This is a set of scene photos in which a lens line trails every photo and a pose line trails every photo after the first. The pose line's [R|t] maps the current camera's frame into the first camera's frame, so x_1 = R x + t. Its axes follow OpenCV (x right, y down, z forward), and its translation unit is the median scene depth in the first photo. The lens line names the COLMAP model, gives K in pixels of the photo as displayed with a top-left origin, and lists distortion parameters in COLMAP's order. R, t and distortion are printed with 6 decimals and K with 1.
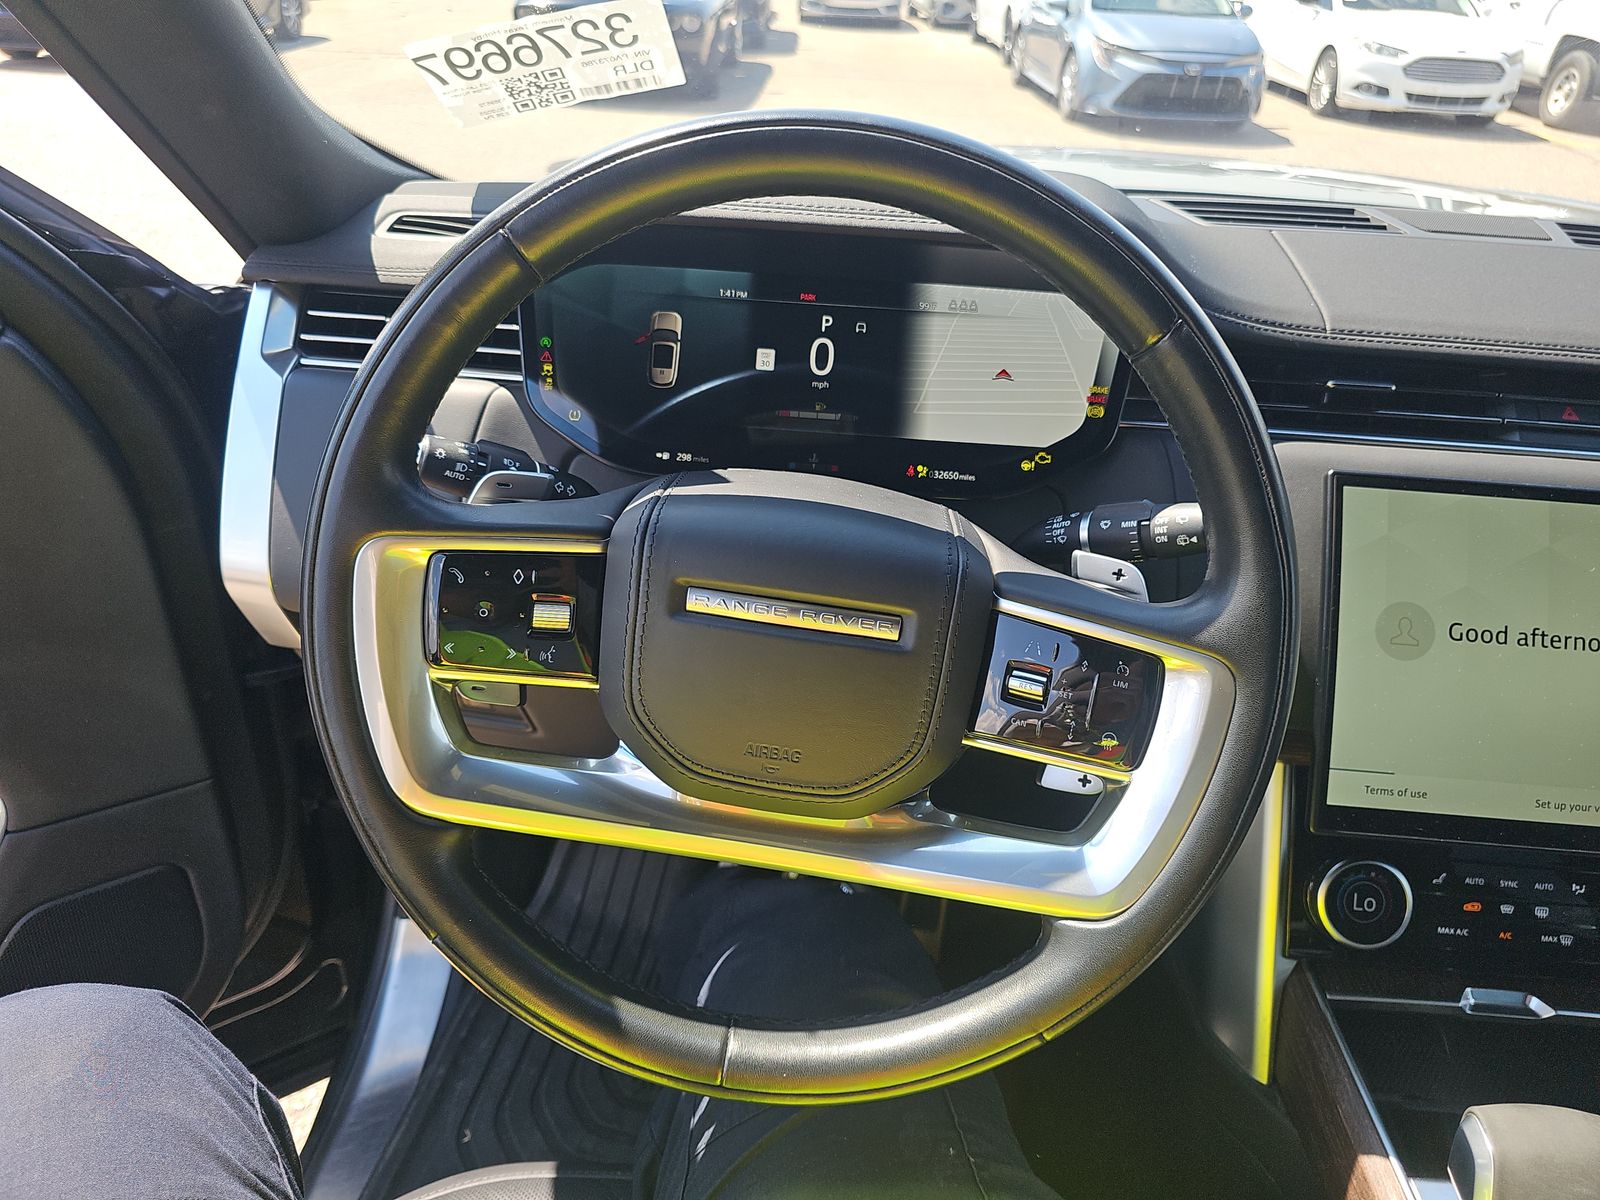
lens RADIAL K [[1054.3, 0, 805.5], [0, 1054.3, 600.6], [0, 0, 1]] dist [0.017928, -0.020381]
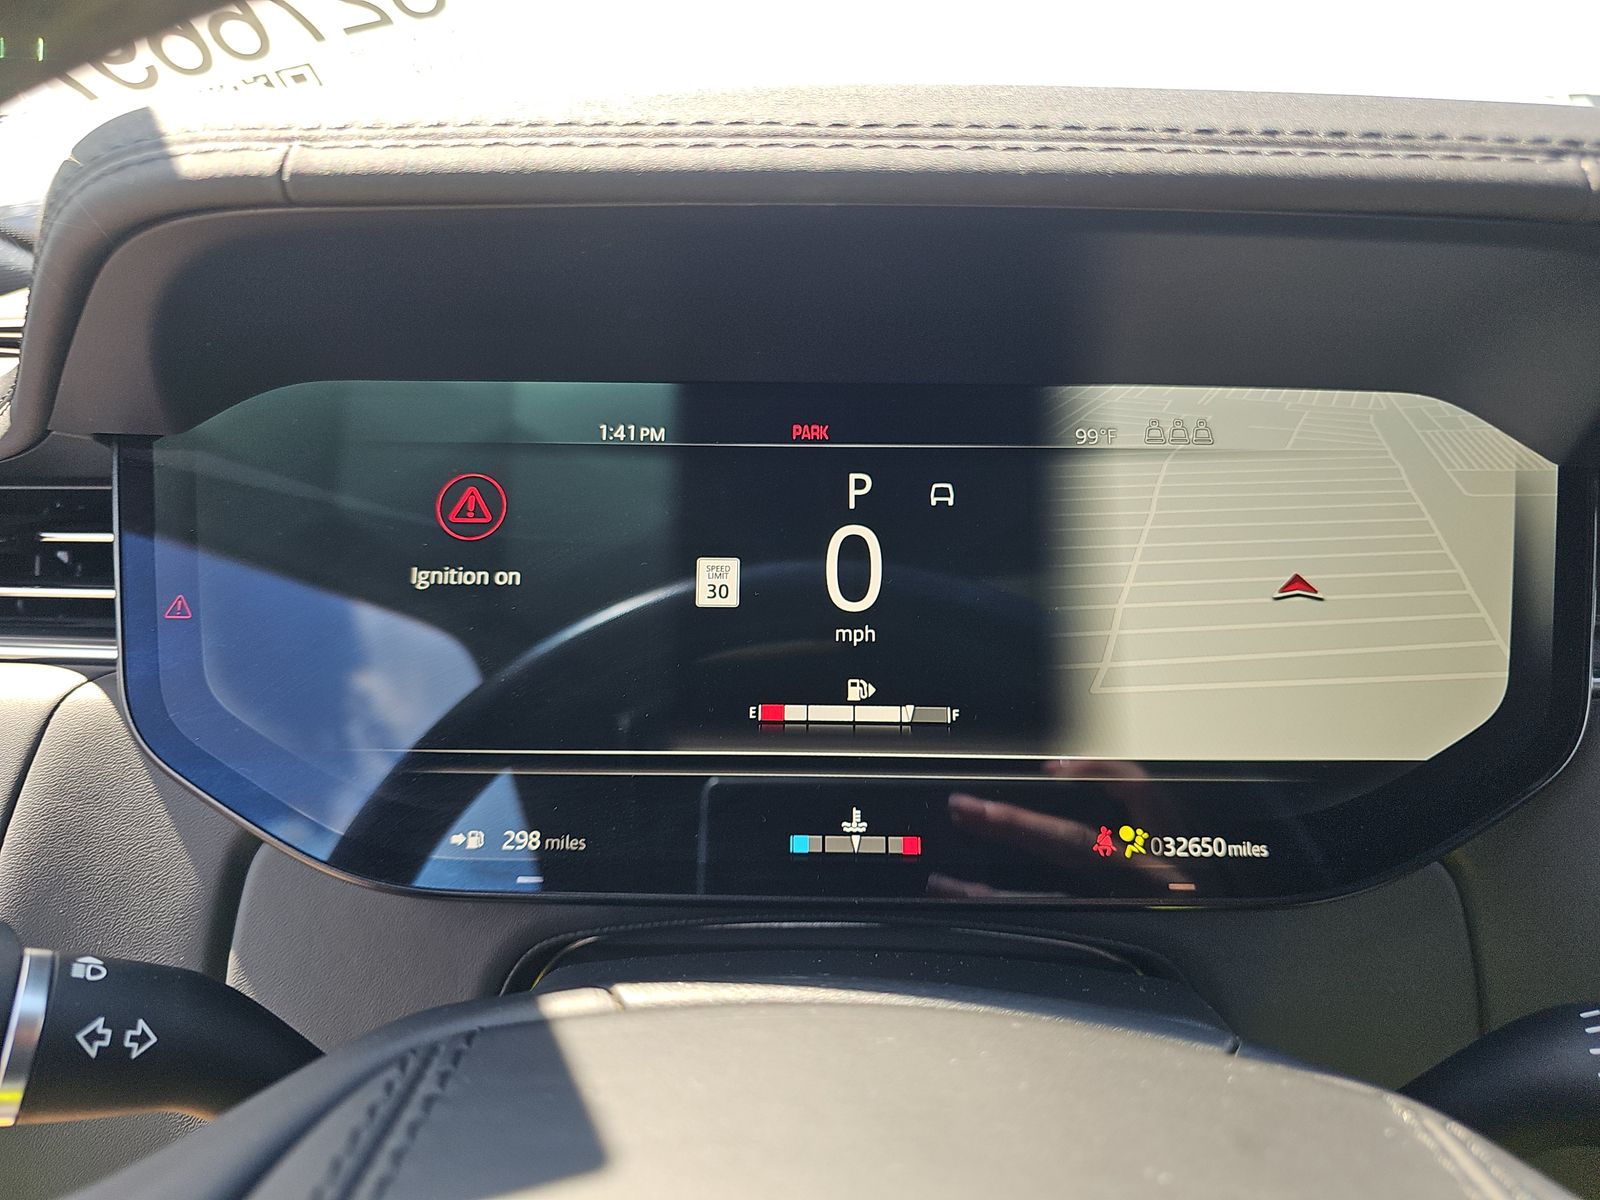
lens RADIAL K [[1054.3, 0, 800.2], [0, 1054.3, 598.9], [0, 0, 1]] dist [0.017928, -0.020381]
pose [[0.997070, -0.060724, 0.046530, -0.025784], [0.067026, 0.986607, -0.148711, -0.160352], [-0.036876, 0.151394, 0.987785, 0.597764]]
